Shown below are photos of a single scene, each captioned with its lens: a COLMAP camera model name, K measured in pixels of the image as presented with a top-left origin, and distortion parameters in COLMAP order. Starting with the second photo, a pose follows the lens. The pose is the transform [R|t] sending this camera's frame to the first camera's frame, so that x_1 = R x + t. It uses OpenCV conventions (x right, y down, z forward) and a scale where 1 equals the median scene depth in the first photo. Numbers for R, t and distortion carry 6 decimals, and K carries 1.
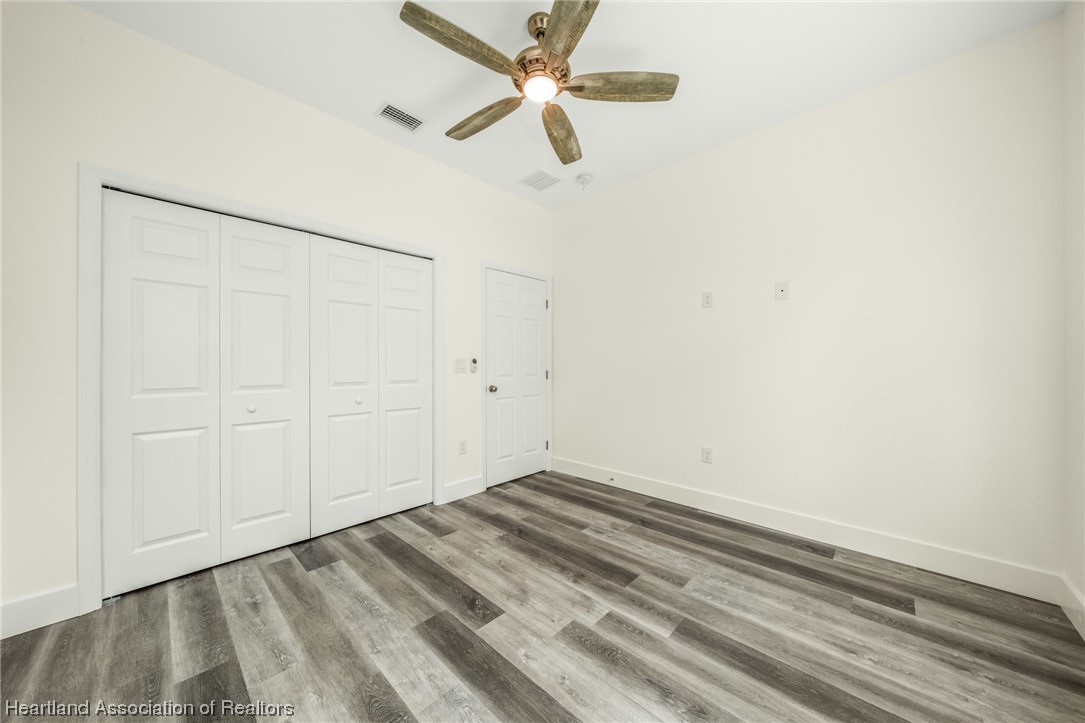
lens RADIAL K [[375.5, 0, 543.3], [0, 375.5, 360.6], [0, 0, 1]] dist [-0.004961, -0.000096]
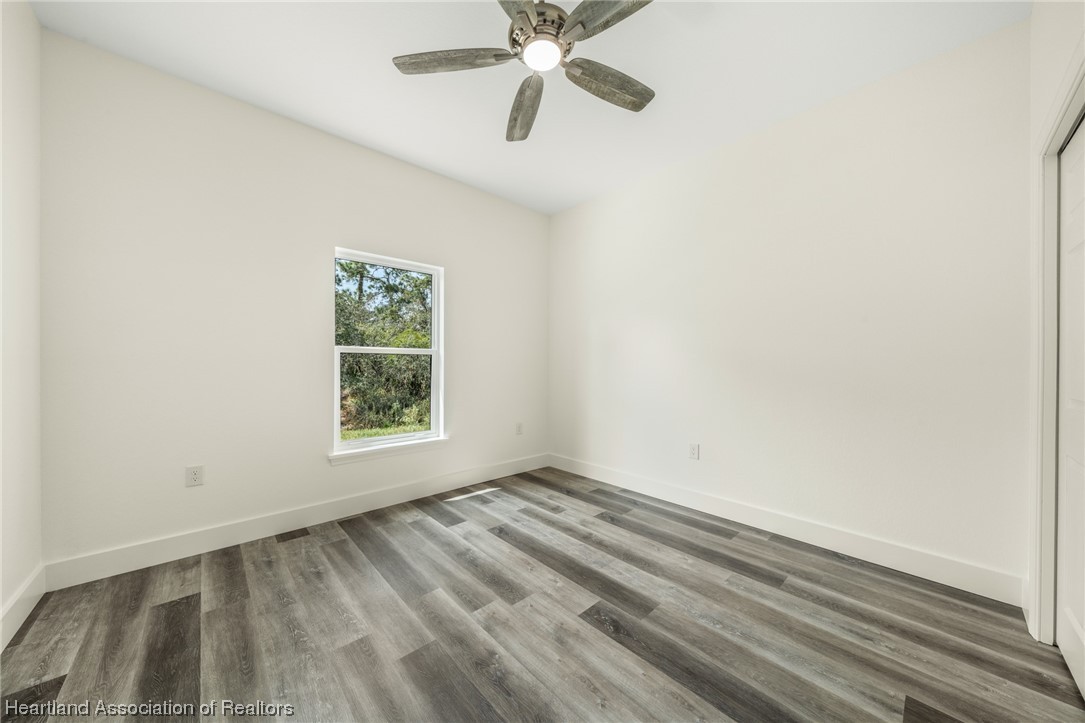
lens RADIAL K [[375.5, 0, 543.3], [0, 375.5, 360.6], [0, 0, 1]] dist [-0.004961, -0.000096]
pose [[-0.997773, -0.003364, 0.066613, -0.071422], [-0.004453, 0.999859, -0.016218, 0.018328], [-0.066549, -0.016478, -0.997647, 1.944760]]
